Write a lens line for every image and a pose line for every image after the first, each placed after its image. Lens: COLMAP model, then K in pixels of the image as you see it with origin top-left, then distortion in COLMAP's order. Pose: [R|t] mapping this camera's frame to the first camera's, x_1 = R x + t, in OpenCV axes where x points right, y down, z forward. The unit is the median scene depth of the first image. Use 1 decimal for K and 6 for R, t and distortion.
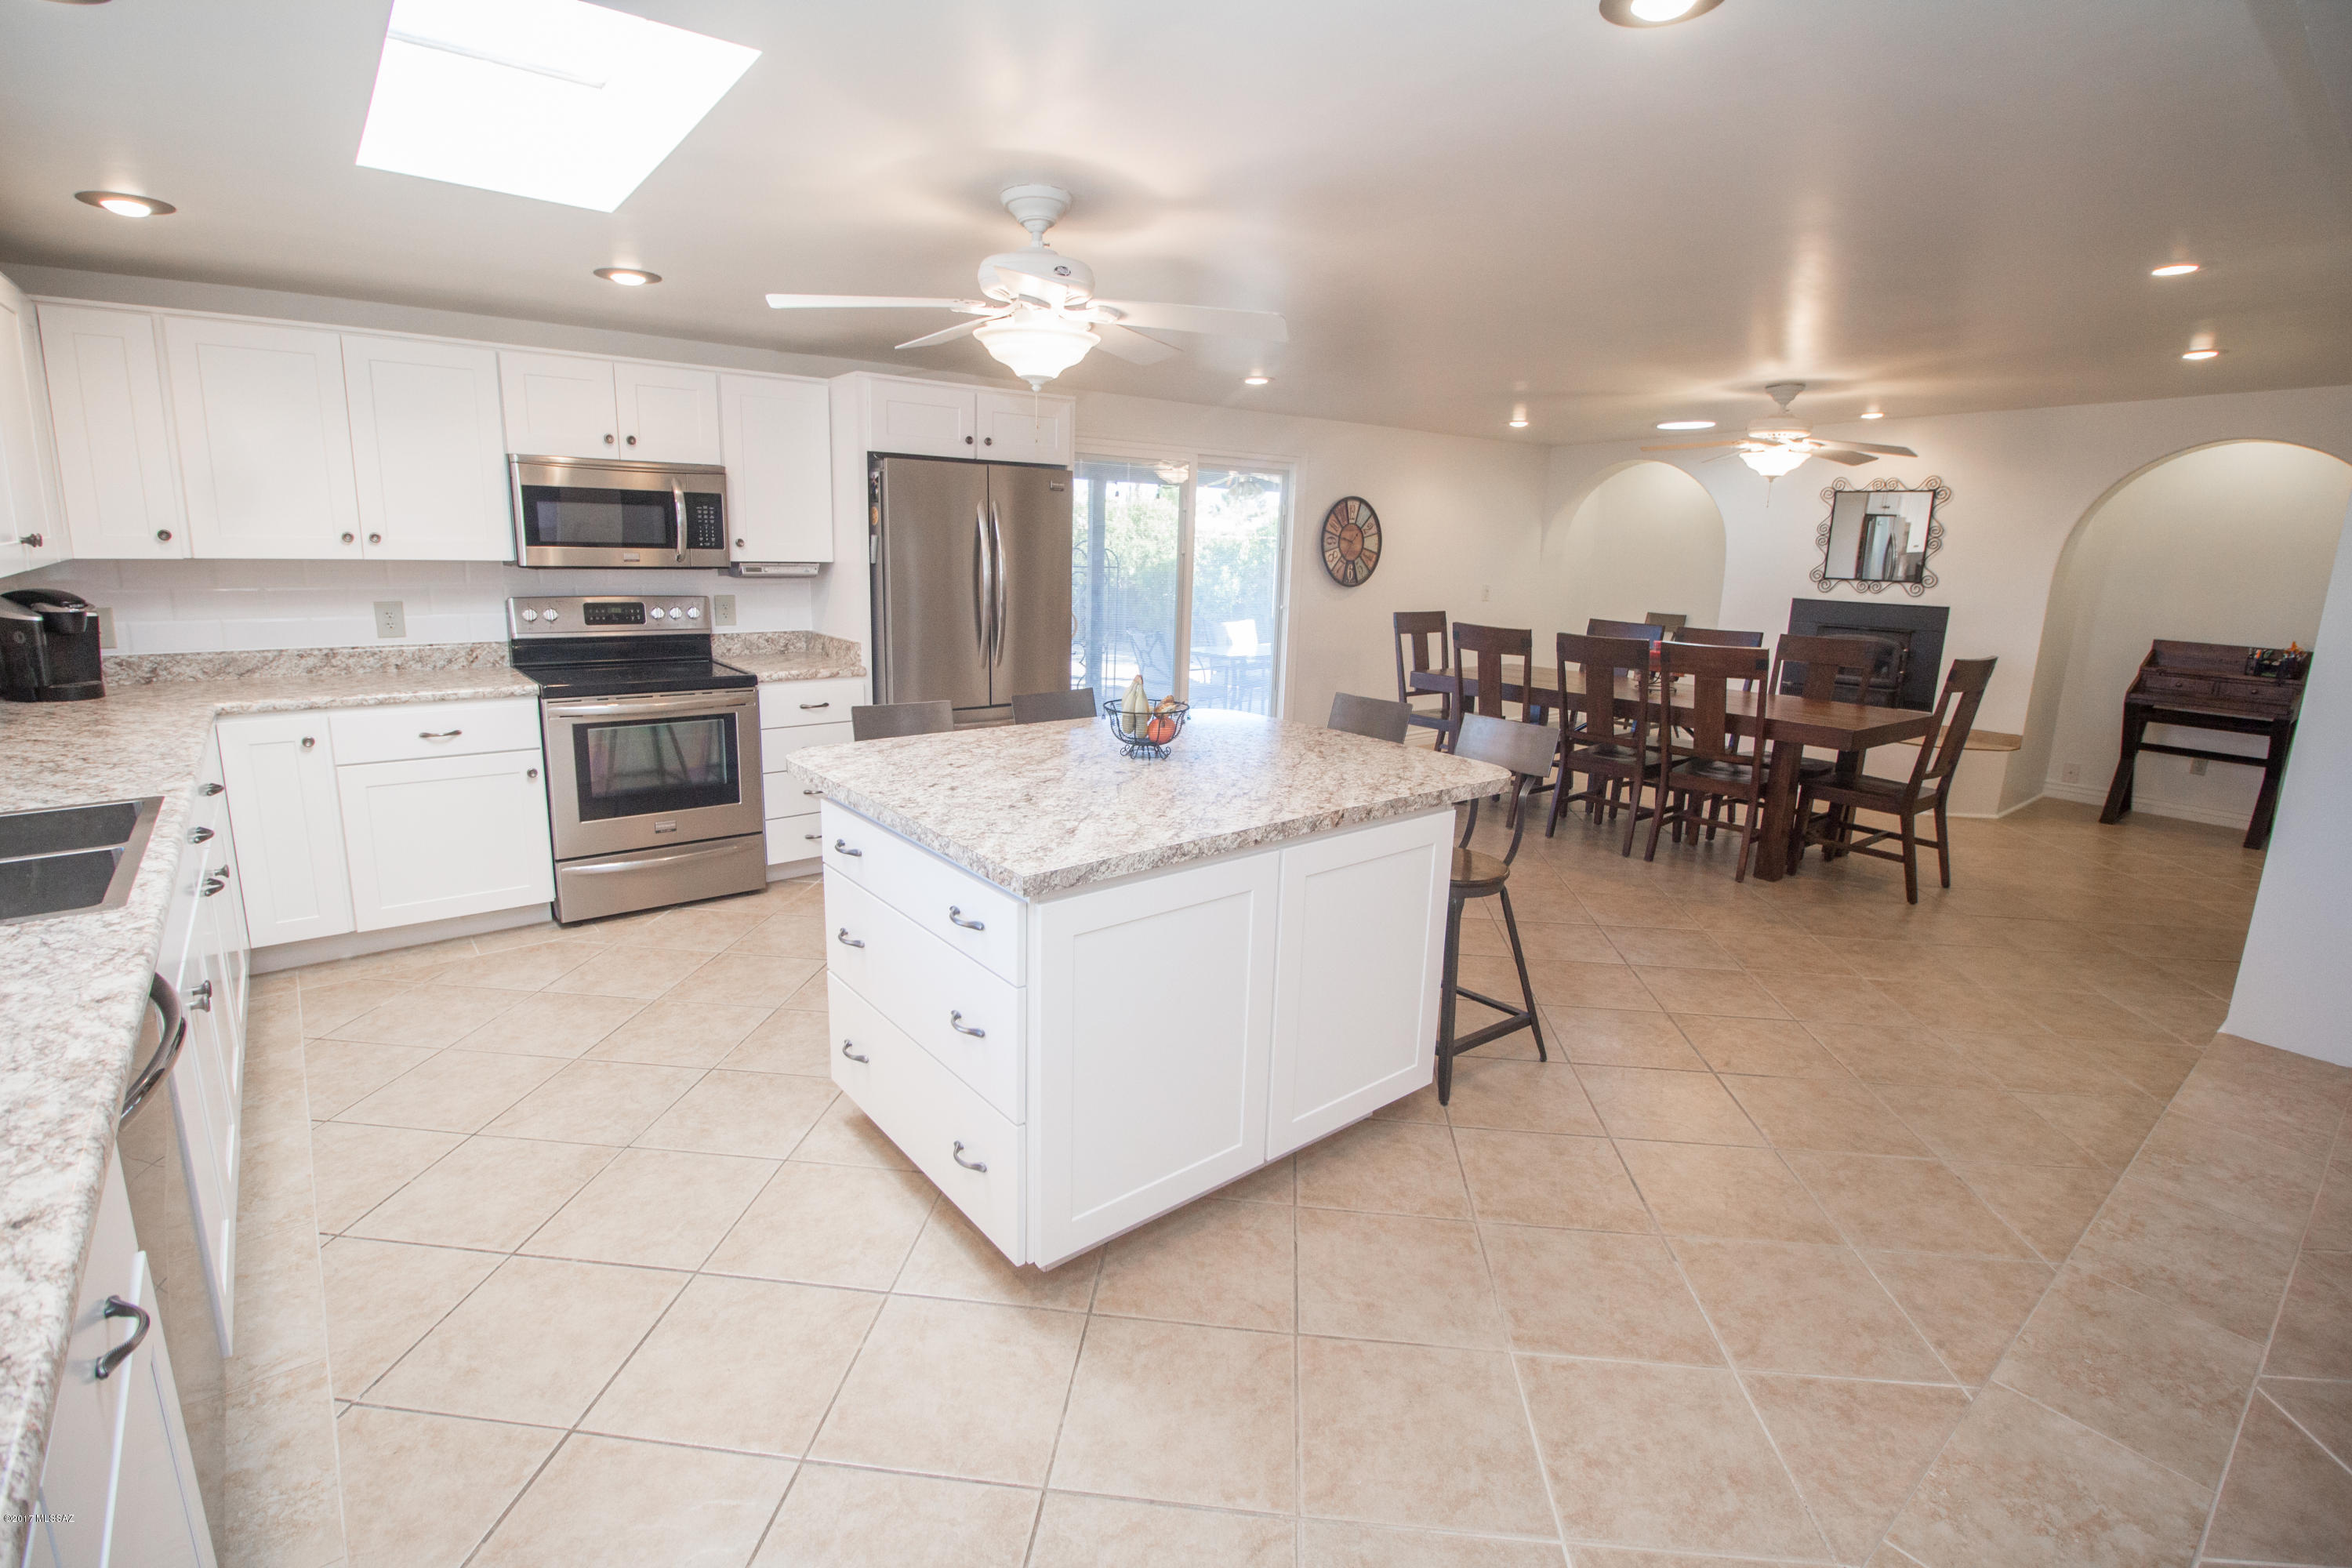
lens RADIAL K [[1086.2, 0, 1168.6], [0, 1086.2, 768.8], [0, 0, 1]] dist [0.002204, -0.014849]
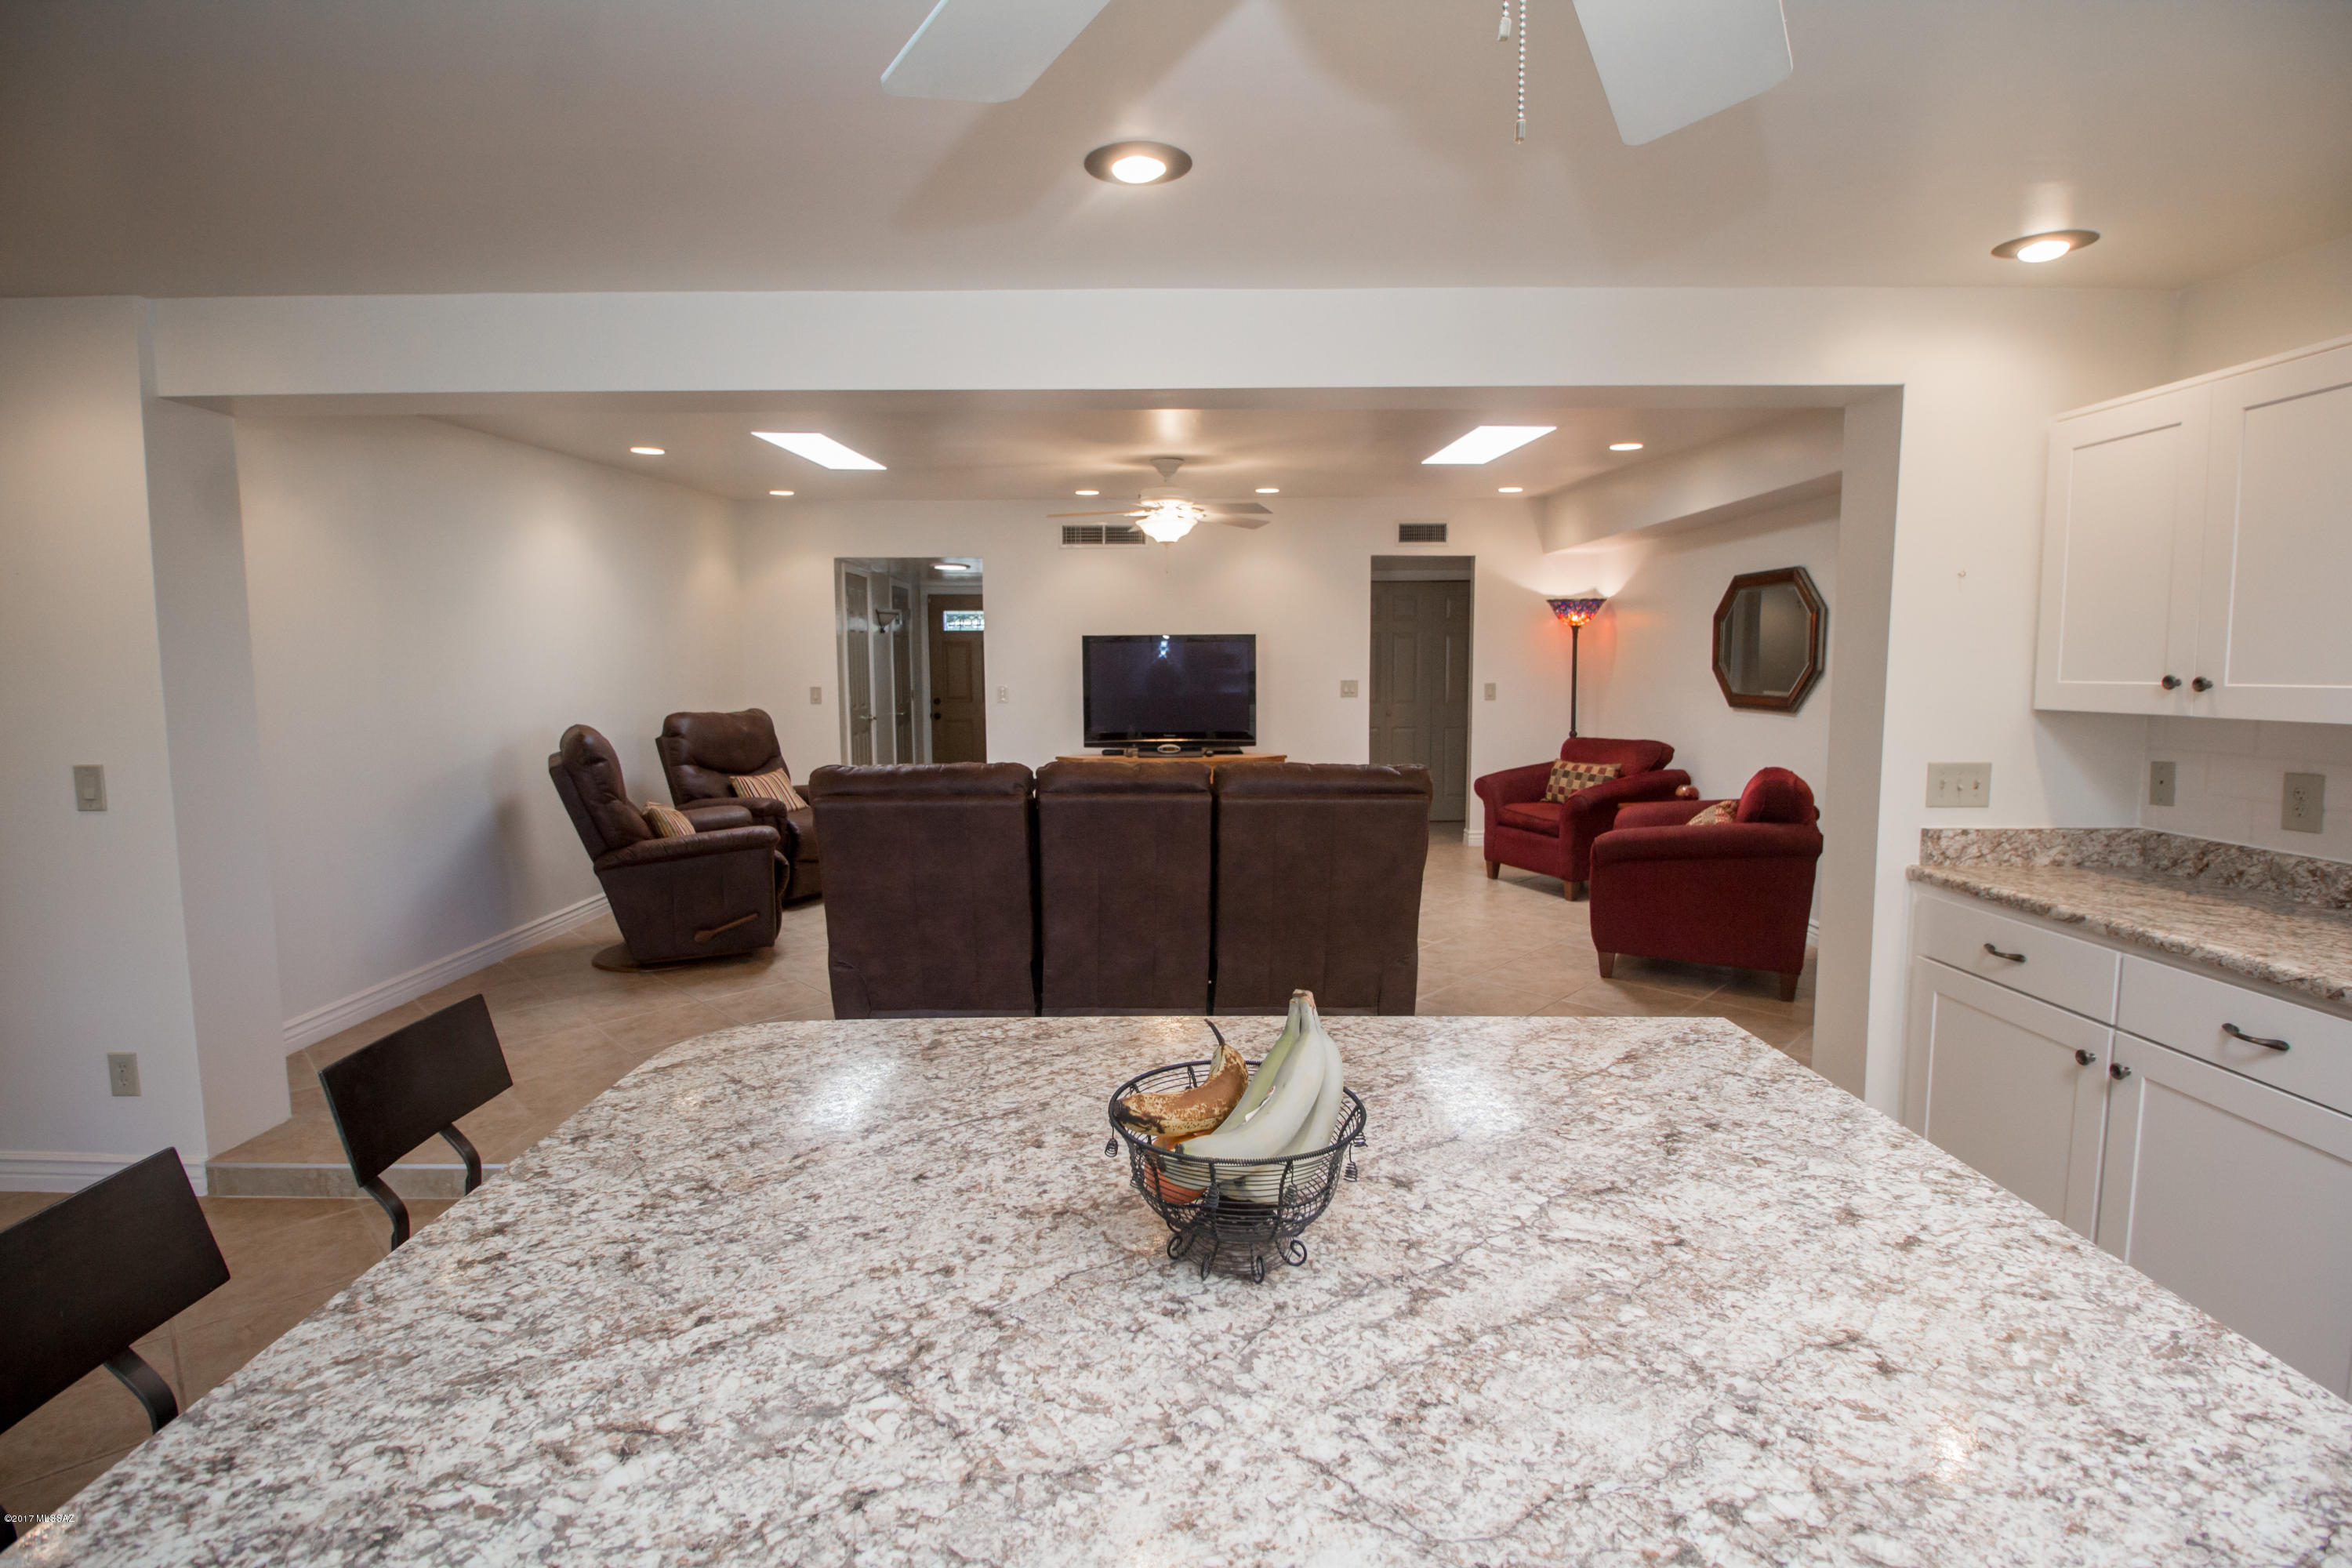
lens RADIAL K [[1087.8, 0, 1173.1], [0, 1087.8, 780.0], [0, 0, 1]] dist [0.002258, -0.013686]
pose [[-0.781776, -0.090320, 0.616983, -0.129122], [0.114988, 0.951603, 0.285006, -0.159869], [-0.612865, 0.293757, -0.733555, 0.774032]]
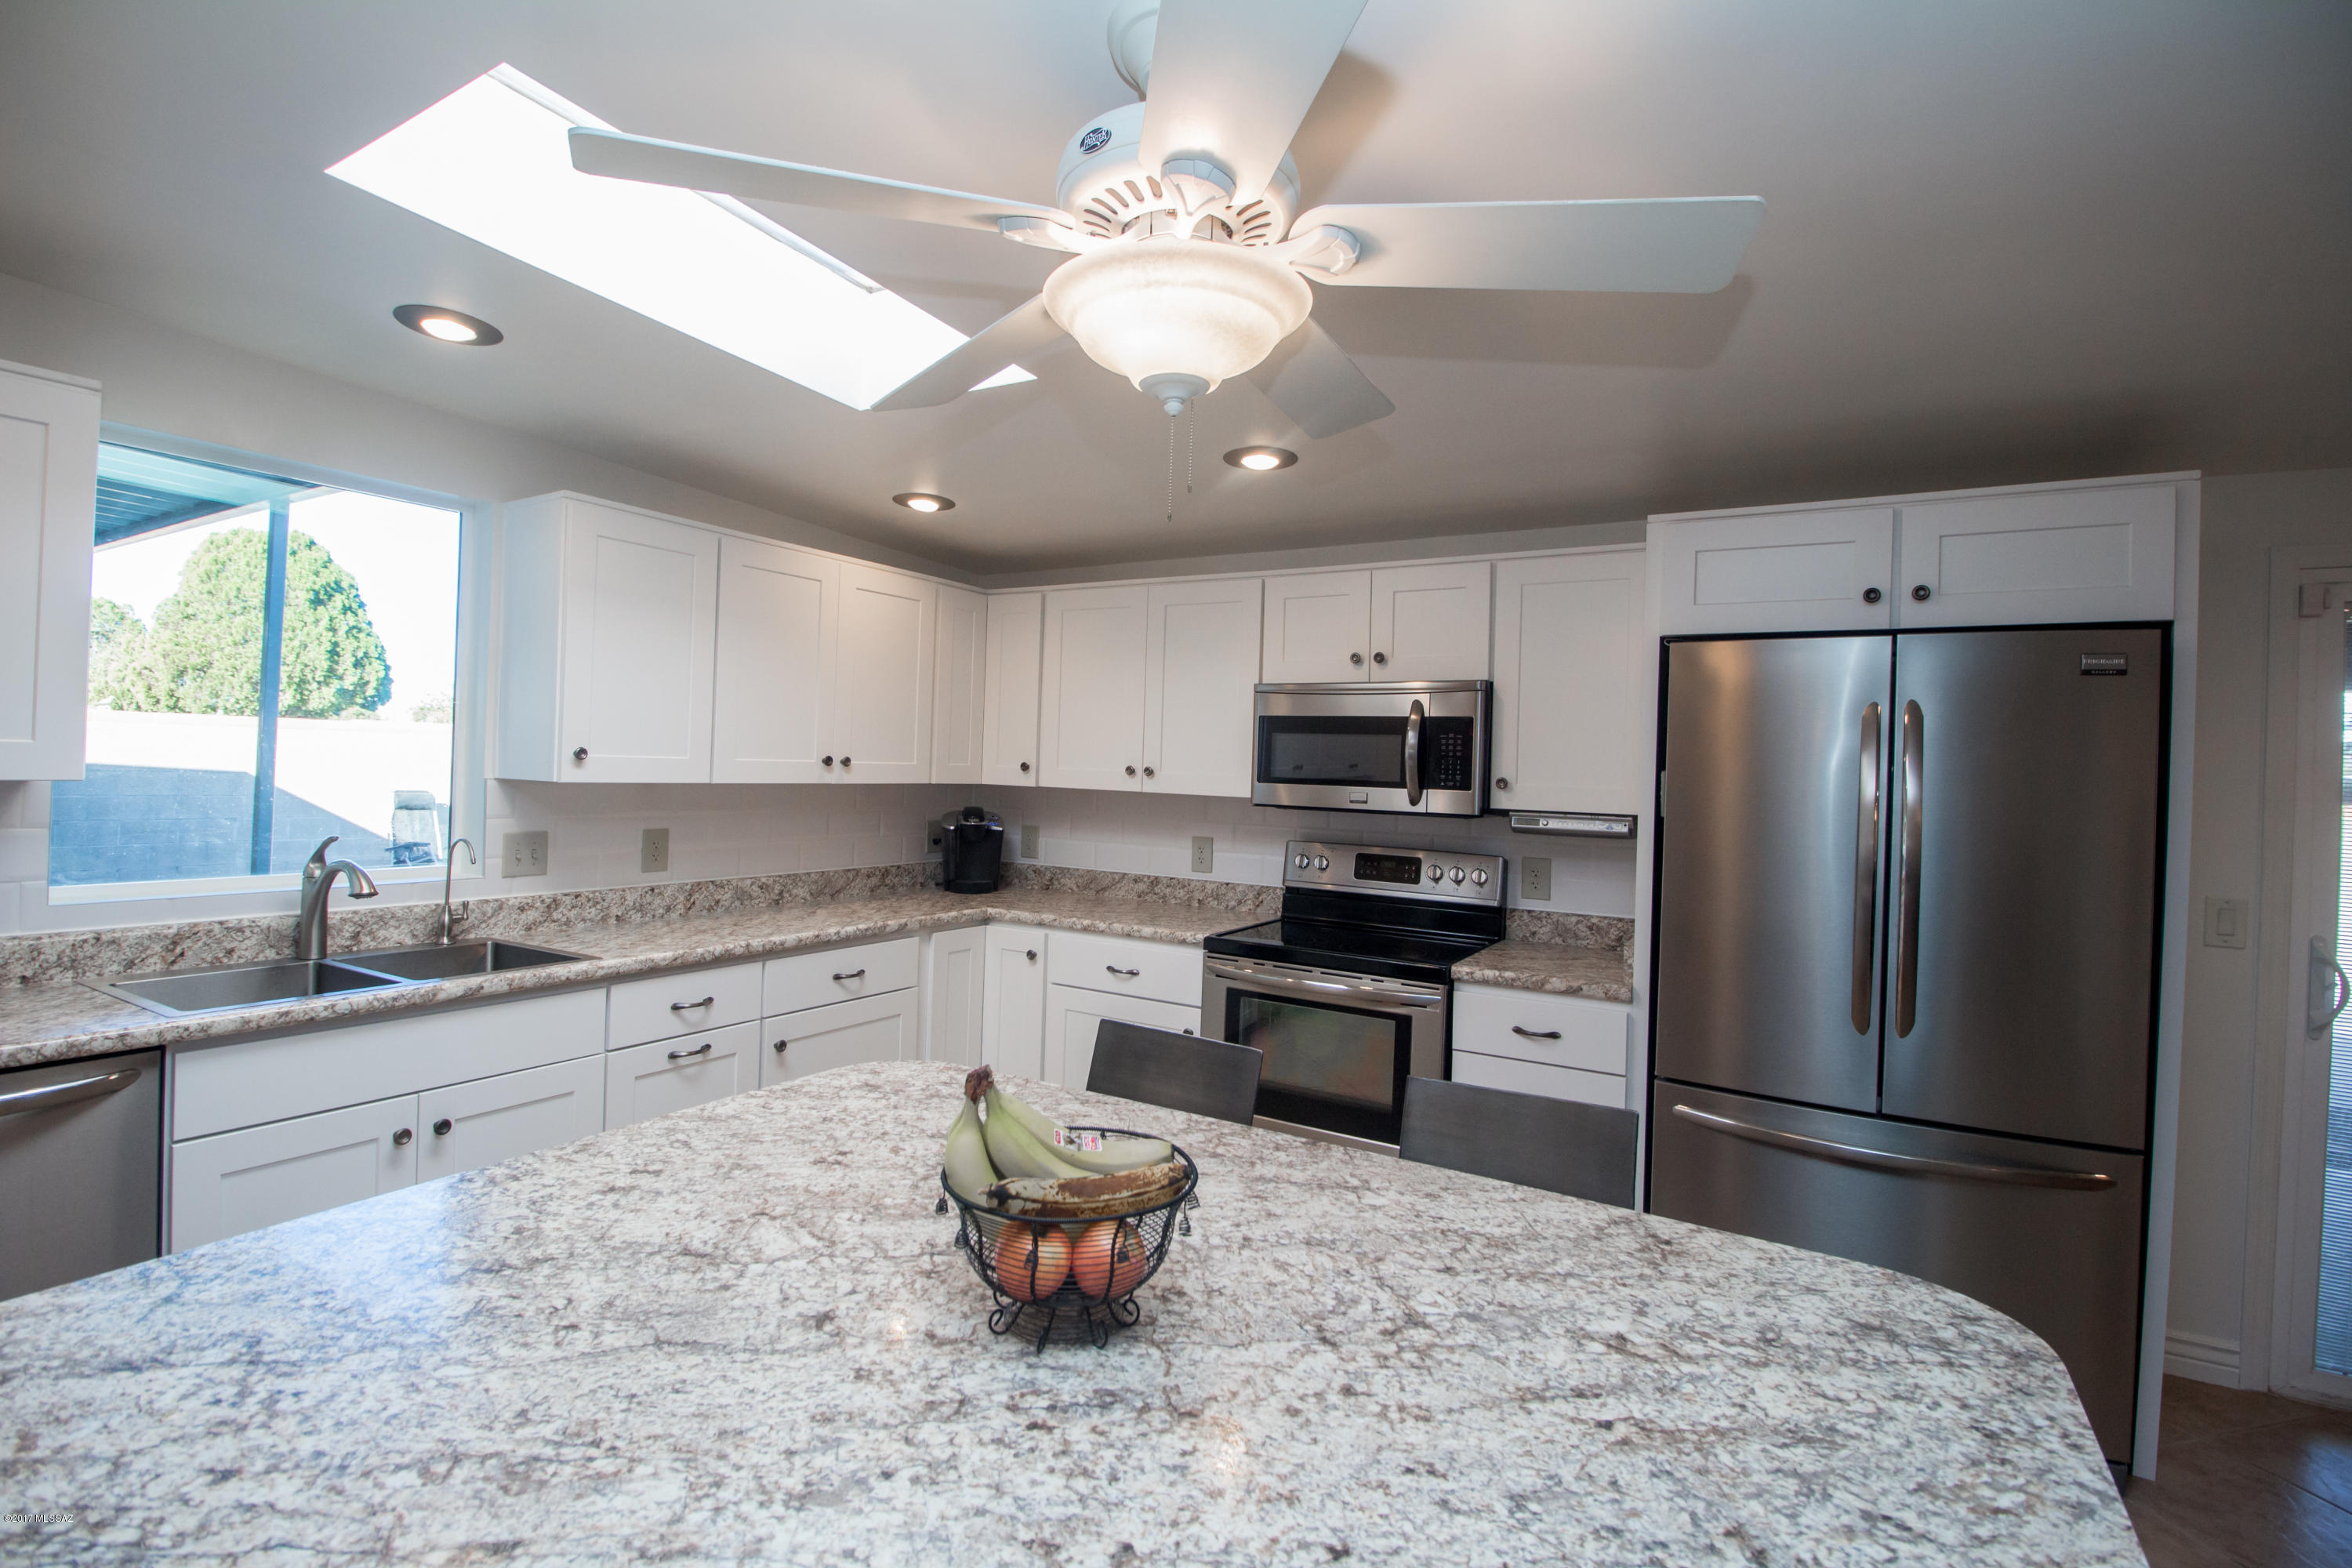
lens RADIAL K [[1086.2, 0, 1168.6], [0, 1086.2, 768.8], [0, 0, 1]] dist [0.002204, -0.014849]
pose [[0.345579, -0.018709, -0.938203, 0.196822], [-0.221501, 0.969923, -0.100929, -0.095628], [0.911873, 0.242692, 0.331041, 0.555631]]
